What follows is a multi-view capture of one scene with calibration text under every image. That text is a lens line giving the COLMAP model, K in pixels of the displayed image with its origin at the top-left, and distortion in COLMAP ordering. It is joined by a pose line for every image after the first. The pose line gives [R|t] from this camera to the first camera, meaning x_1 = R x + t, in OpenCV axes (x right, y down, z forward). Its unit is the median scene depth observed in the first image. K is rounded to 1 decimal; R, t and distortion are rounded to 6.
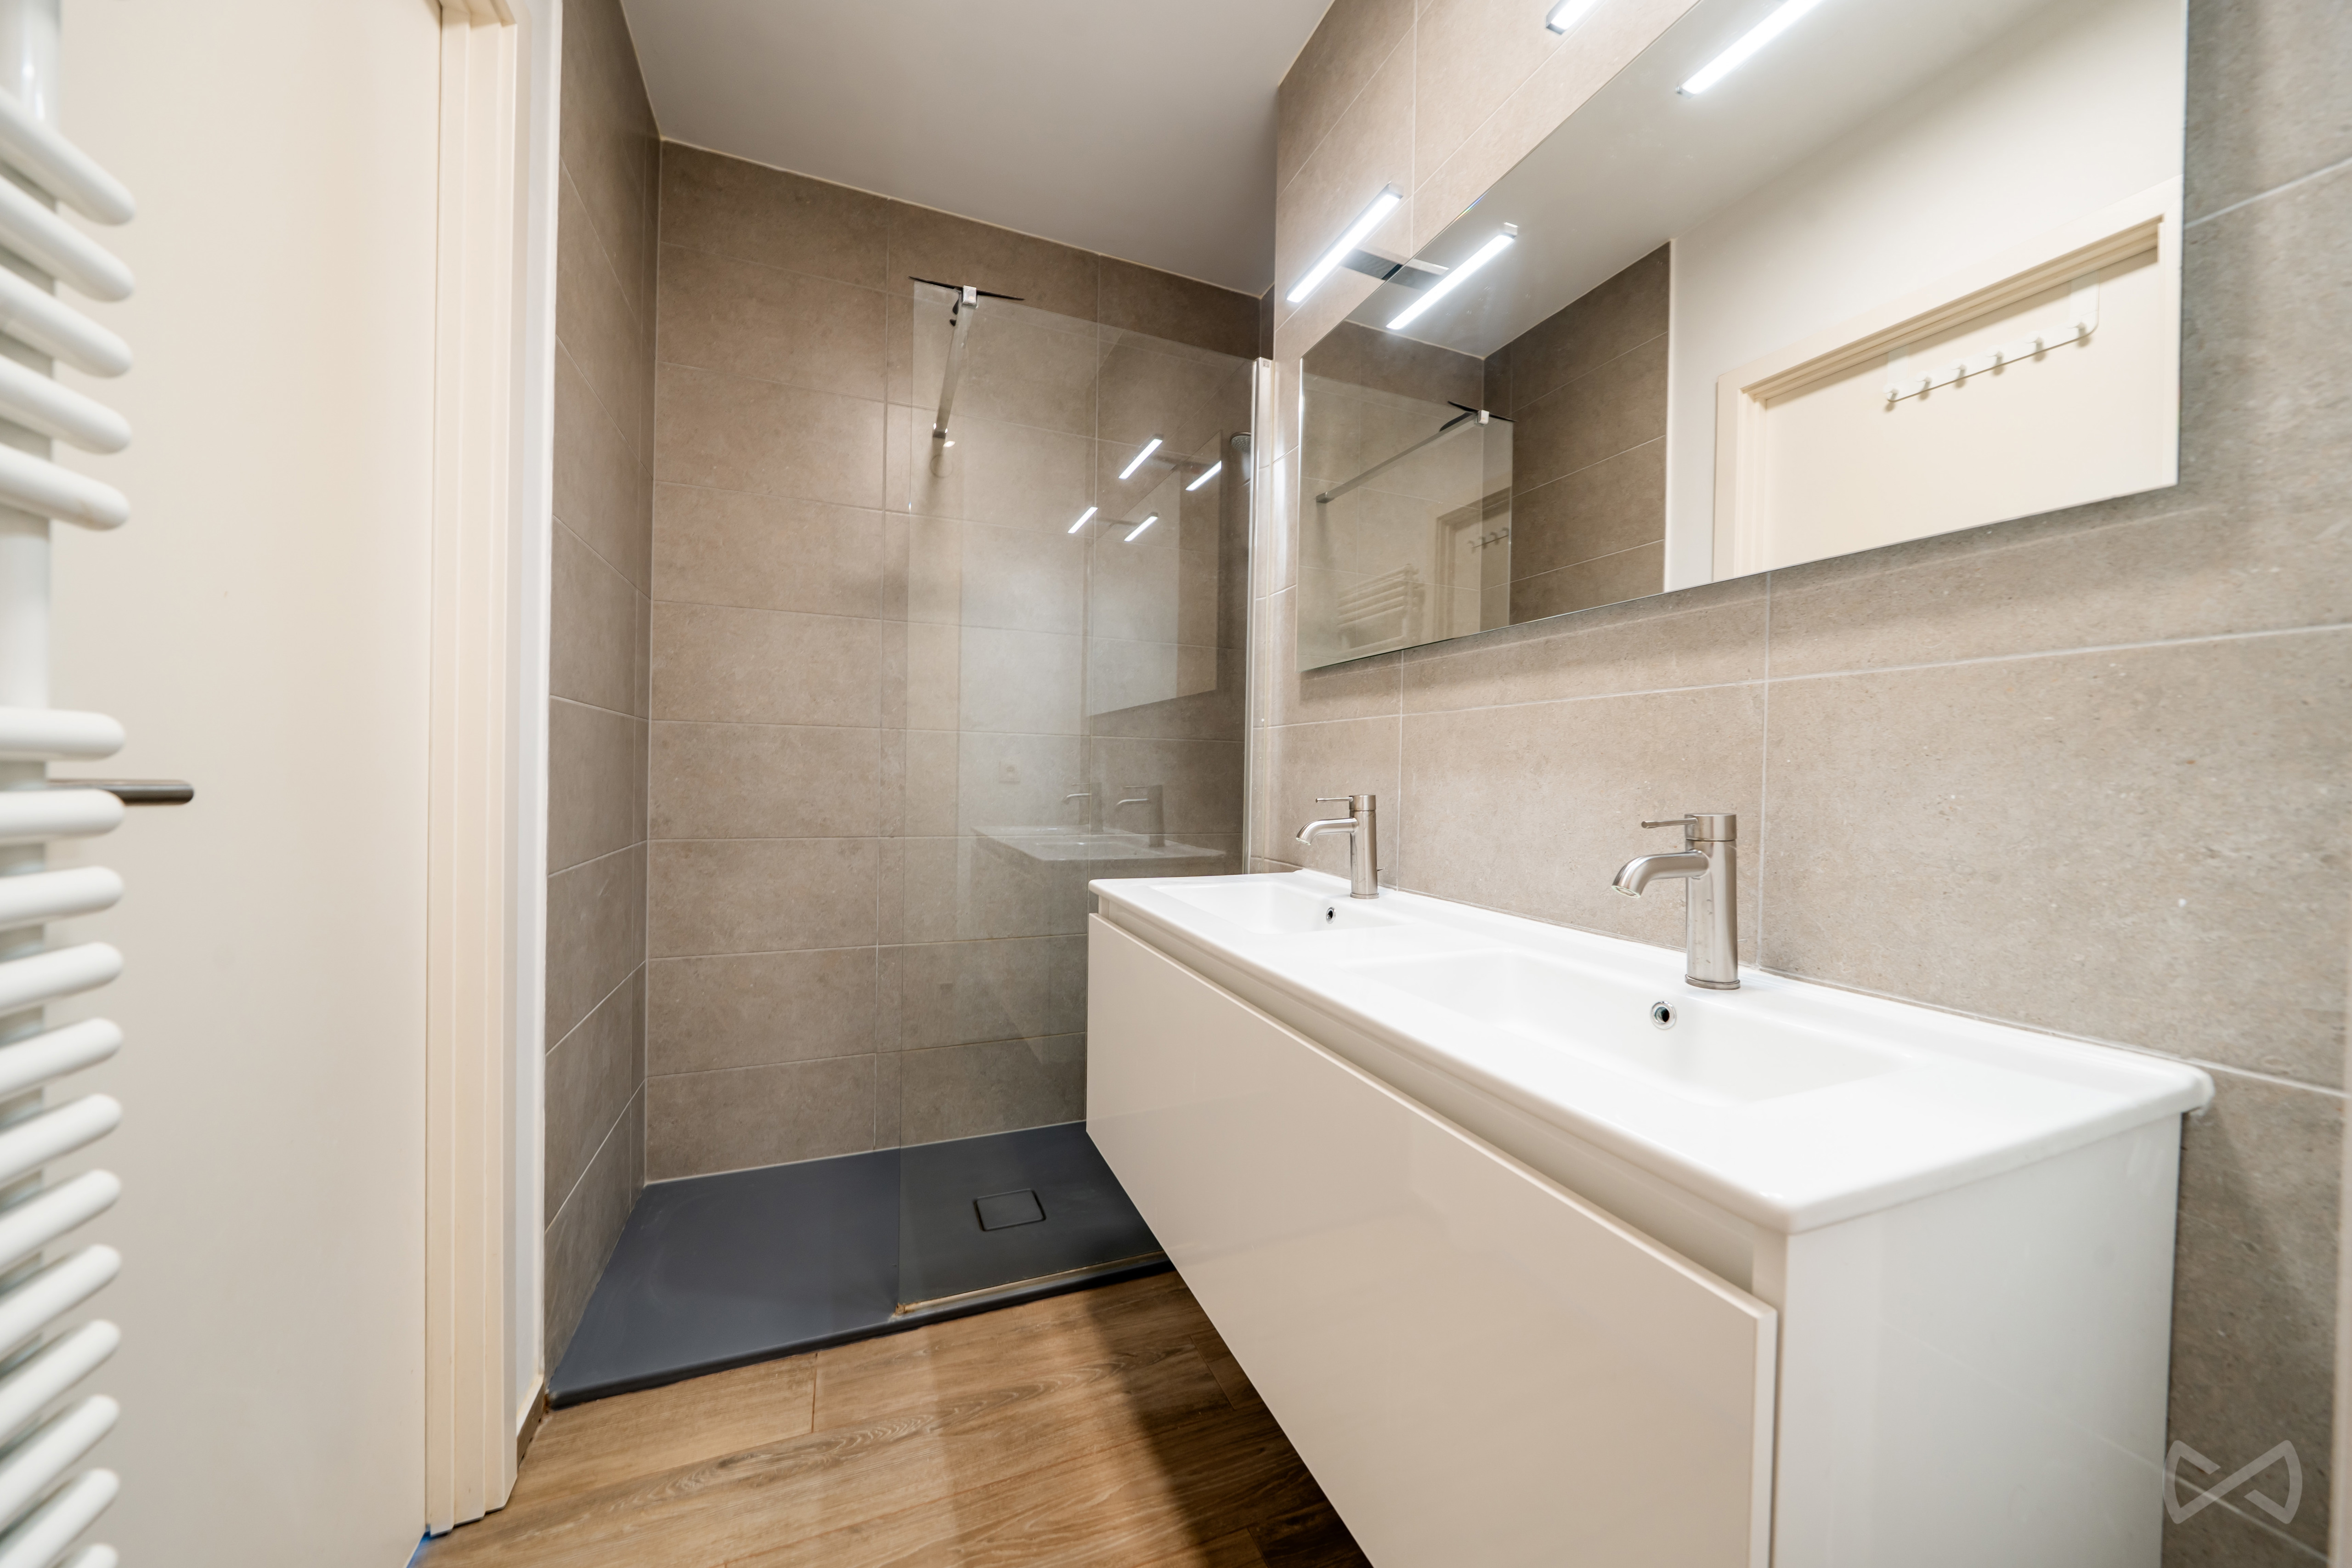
lens RADIAL K [[810.4, 0, 1174.3], [0, 810.4, 783.0], [0, 0, 1]] dist [-0.006916, -0.000466]
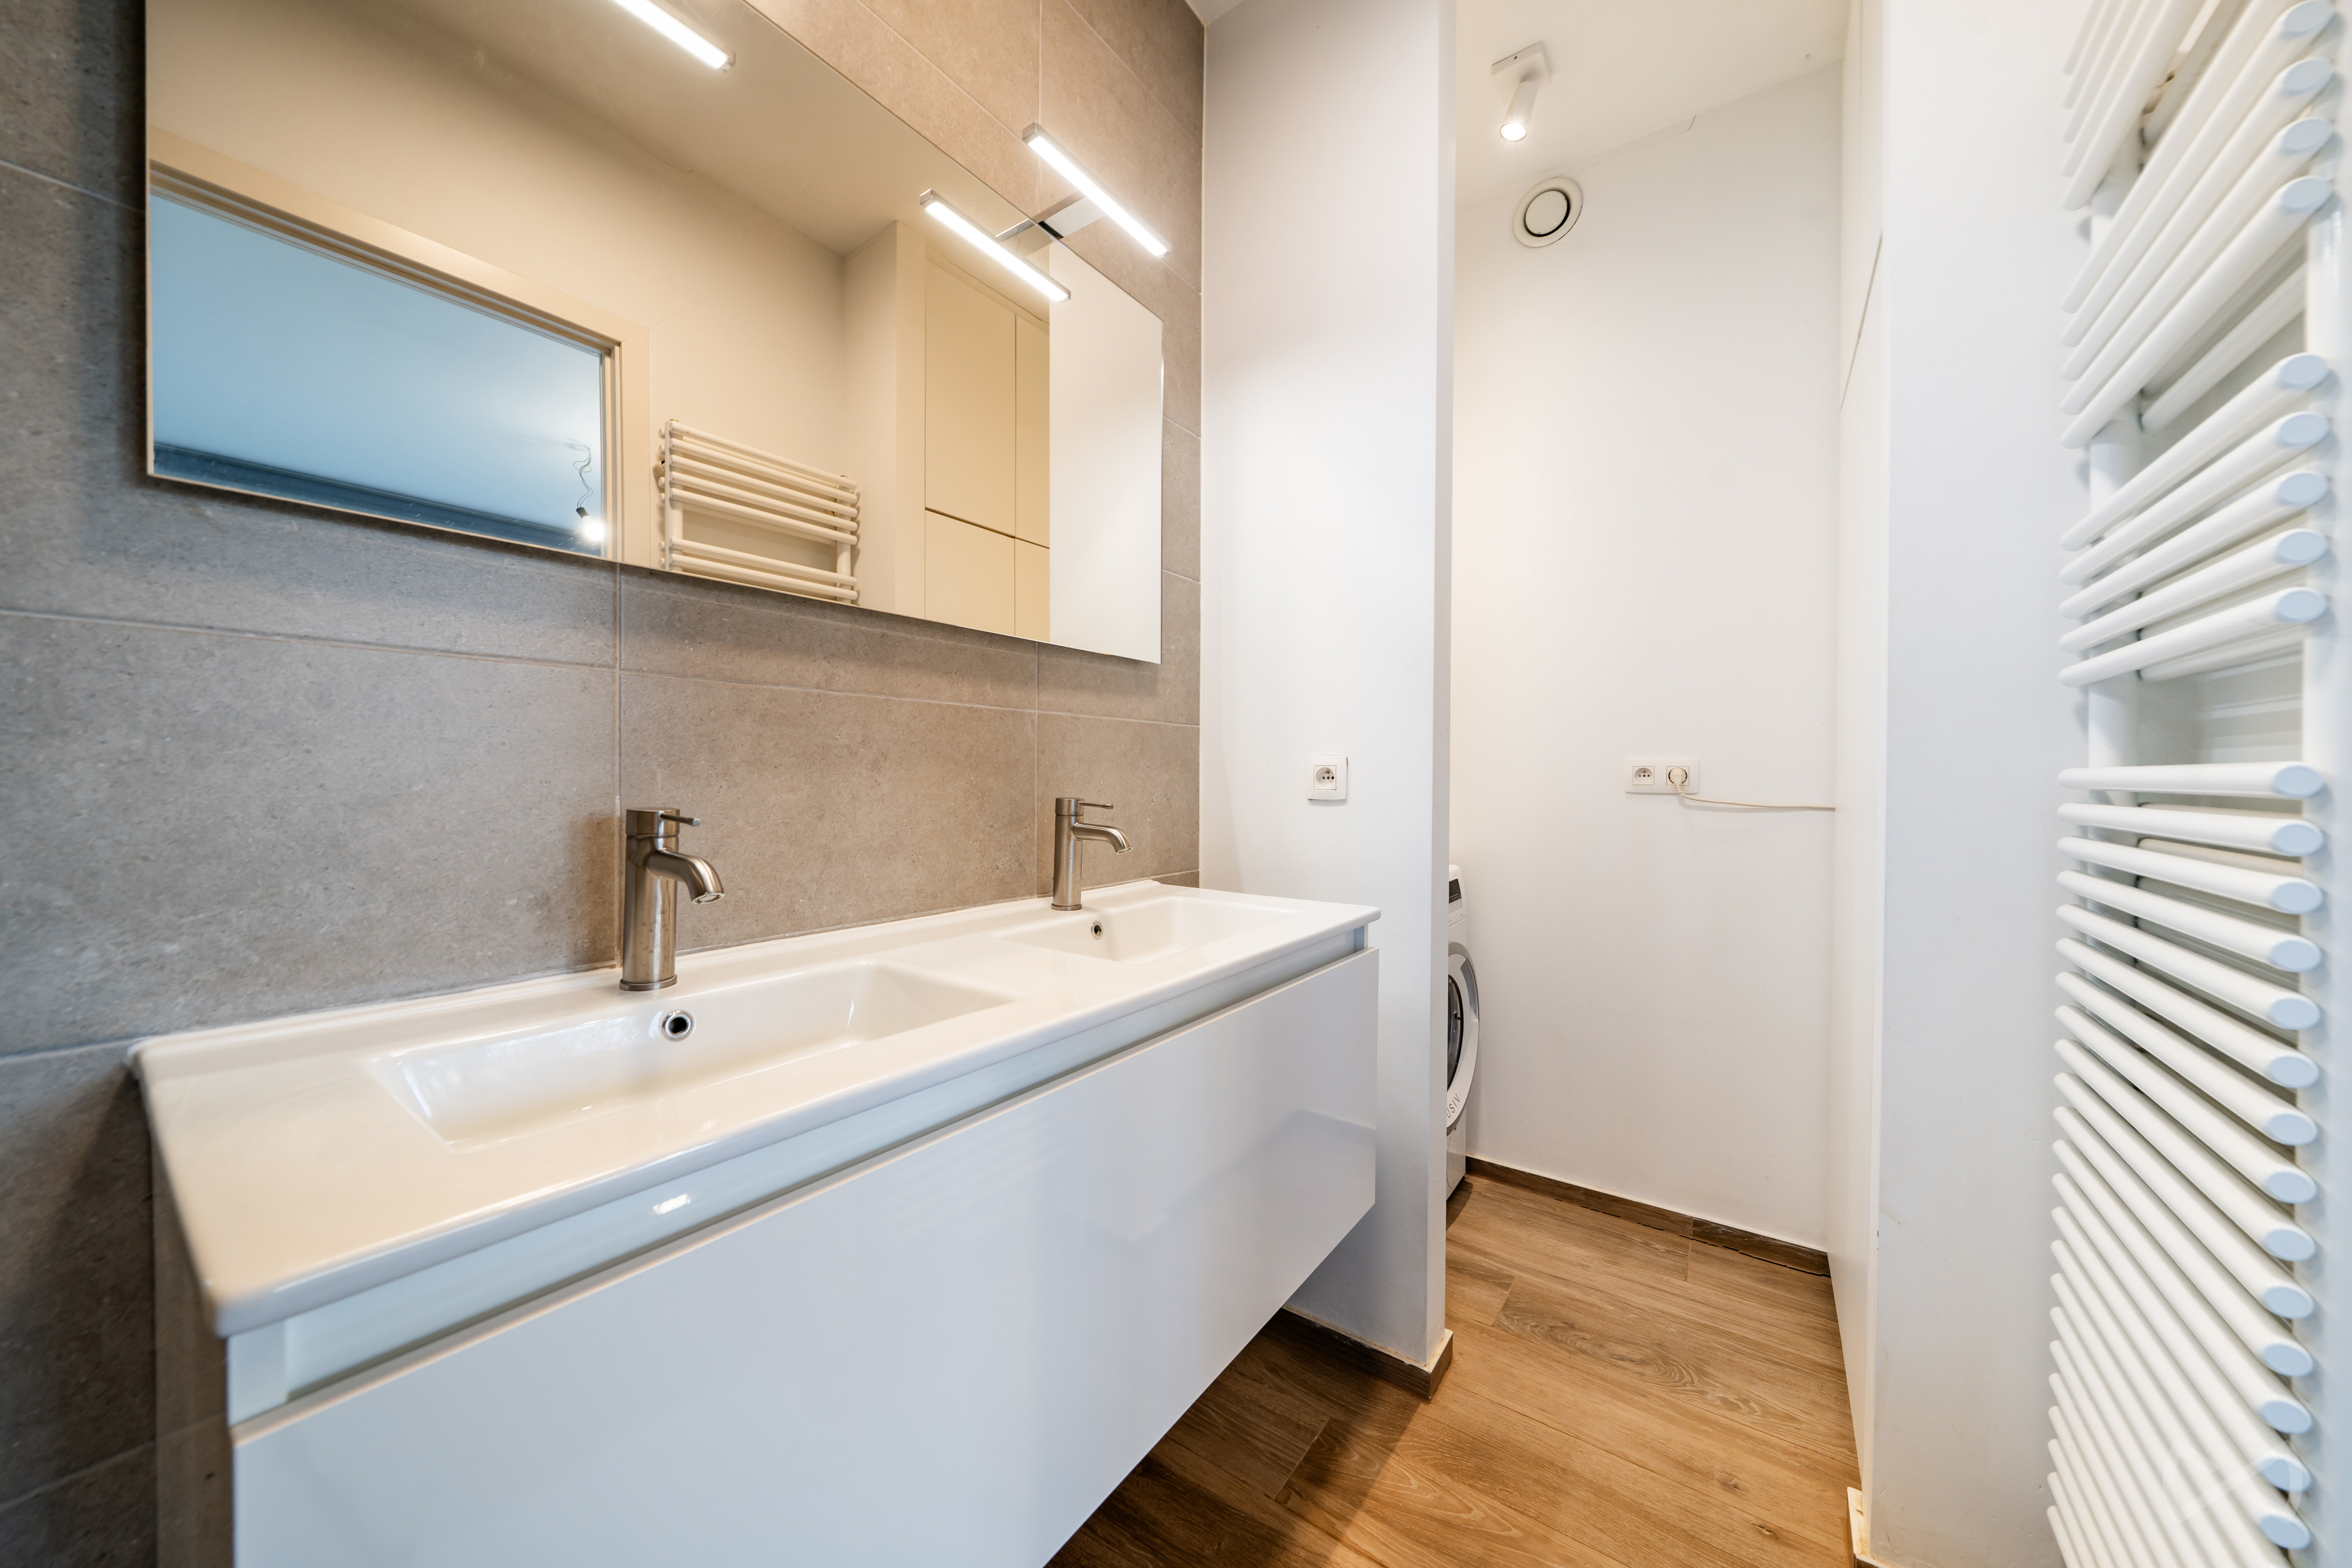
lens RADIAL K [[810.3, 0, 1174.3], [0, 810.3, 783.0], [0, 0, 1]] dist [-0.006916, -0.000466]
pose [[-0.535354, -0.034765, 0.843912, -0.525620], [-0.010960, 0.999354, 0.034216, -0.032566], [-0.844557, 0.009068, -0.535389, 1.165357]]
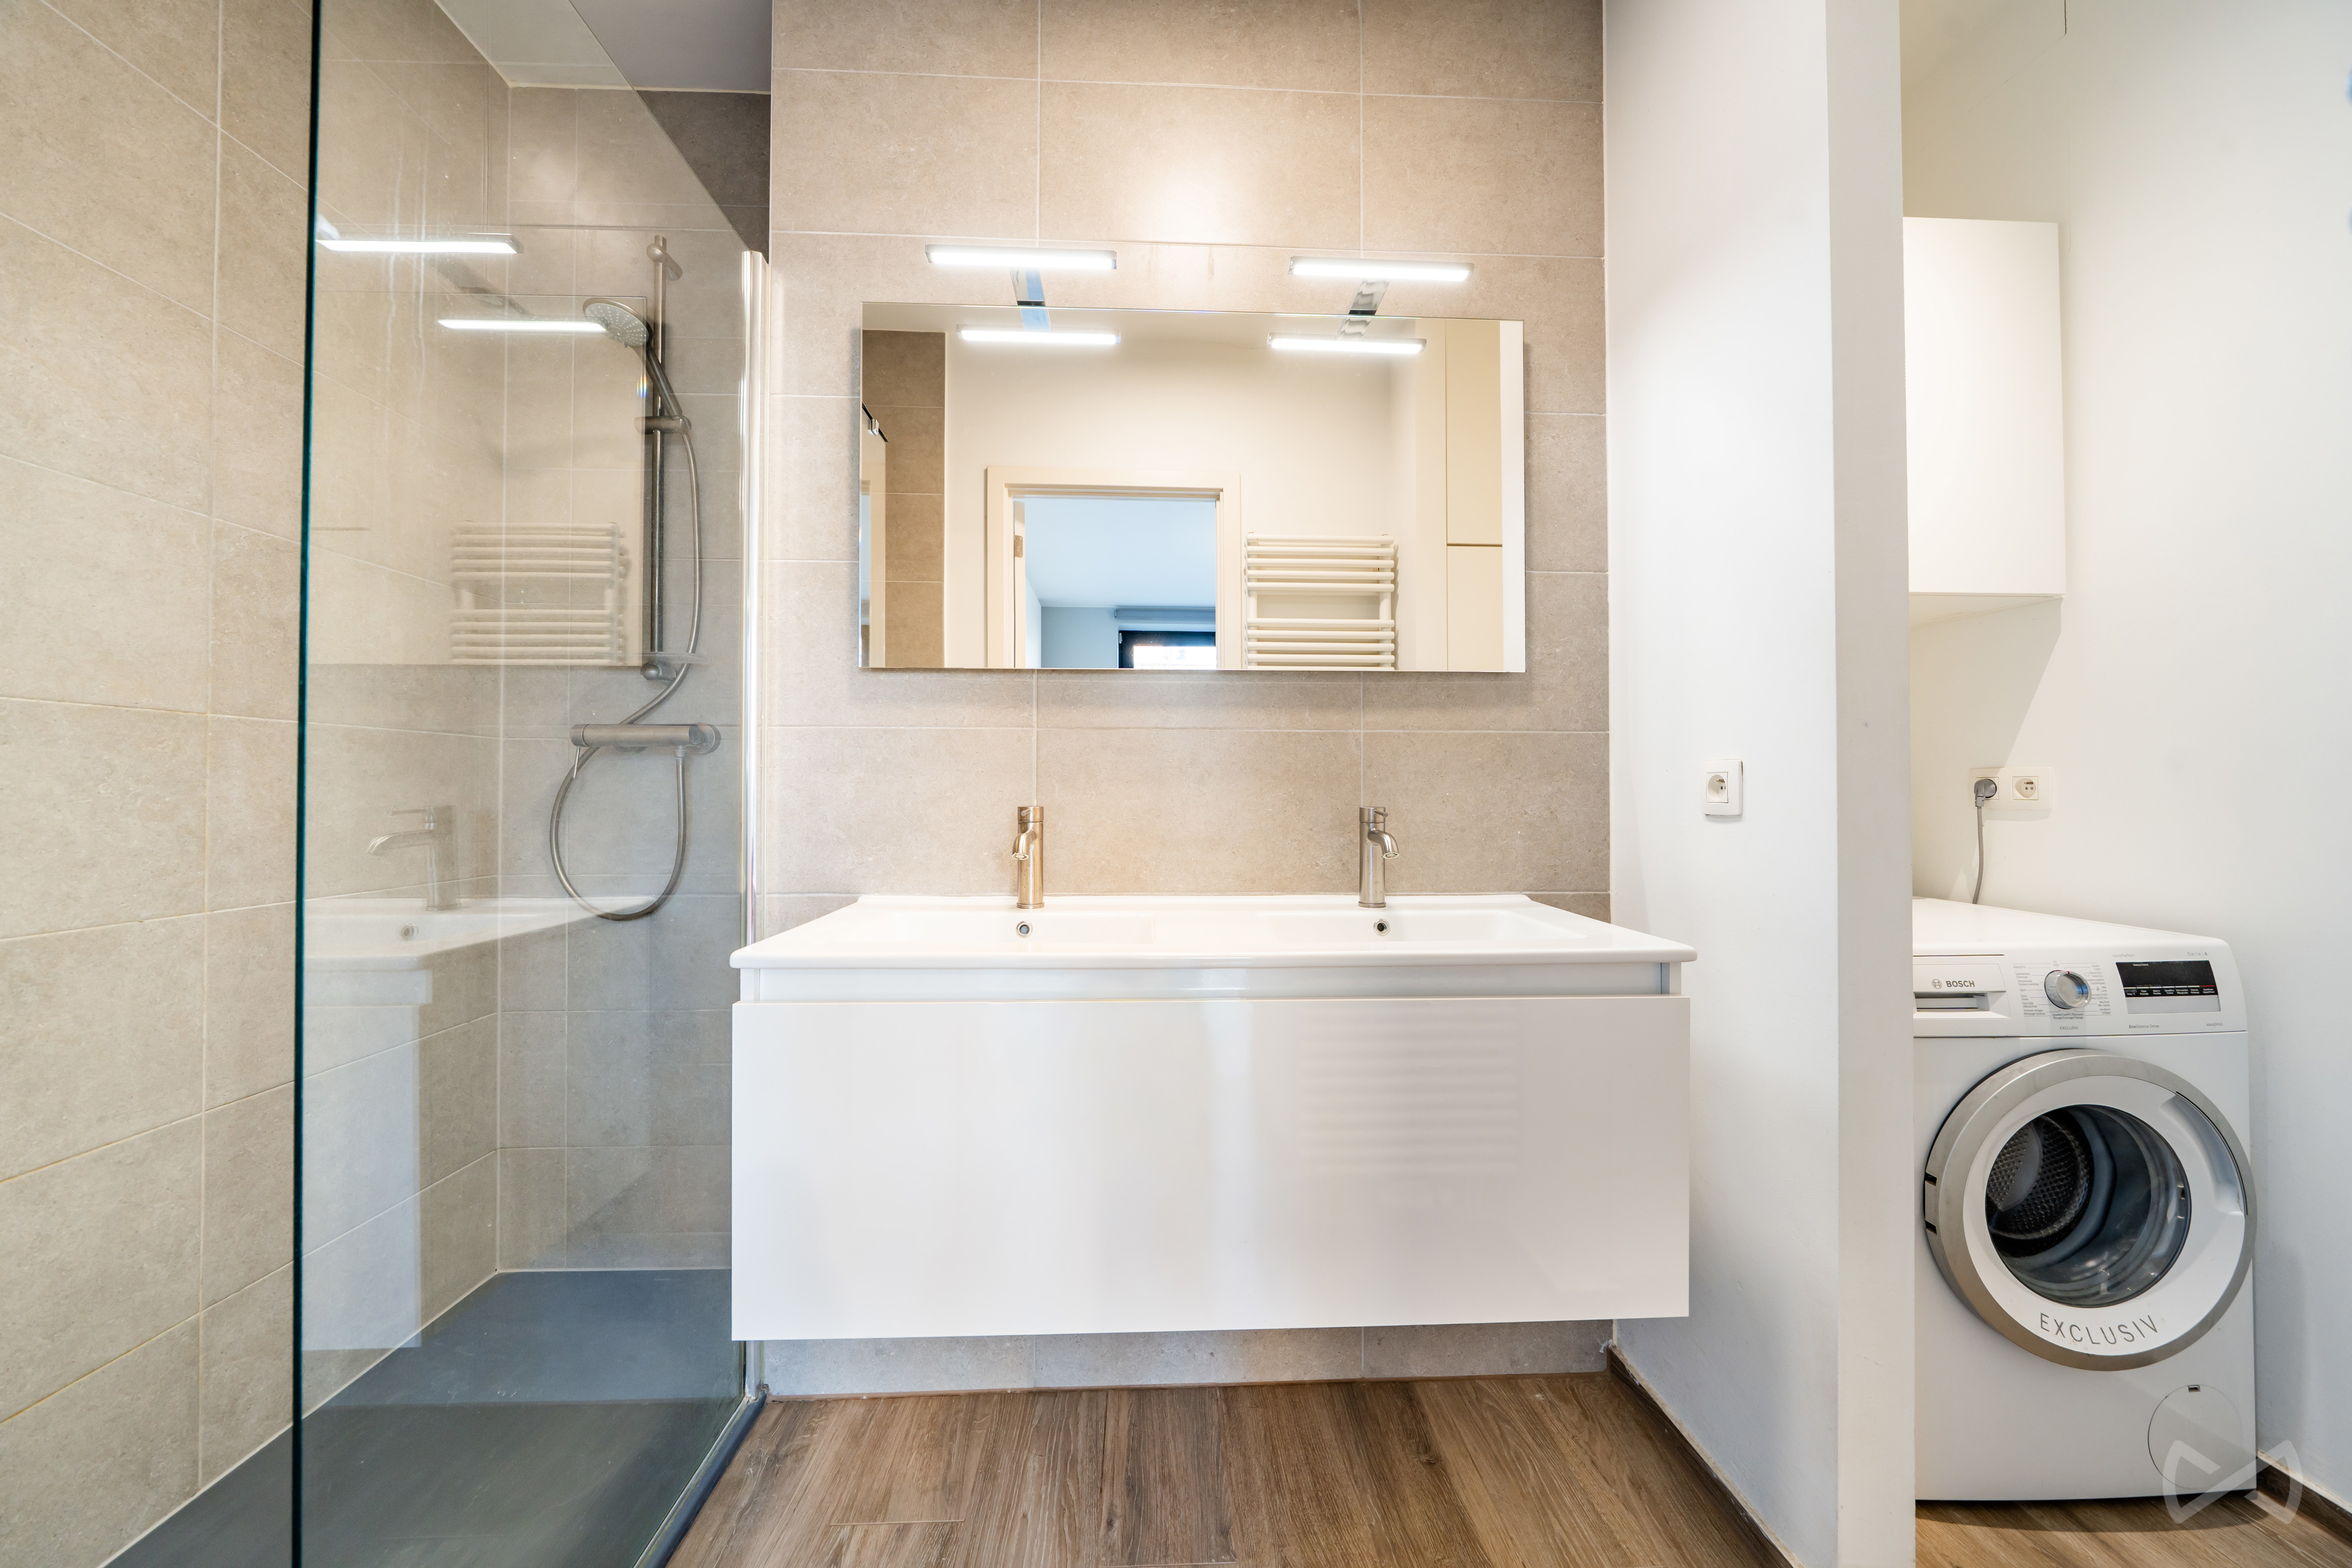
lens RADIAL K [[810.4, 0, 1174.3], [0, 810.4, 783.0], [0, 0, 1]] dist [-0.006916, -0.000466]
pose [[0.332460, -0.008557, 0.943078, -0.777773], [0.014812, 0.999883, 0.003851, -0.018401], [-0.943001, 0.012688, 0.332548, 0.578300]]
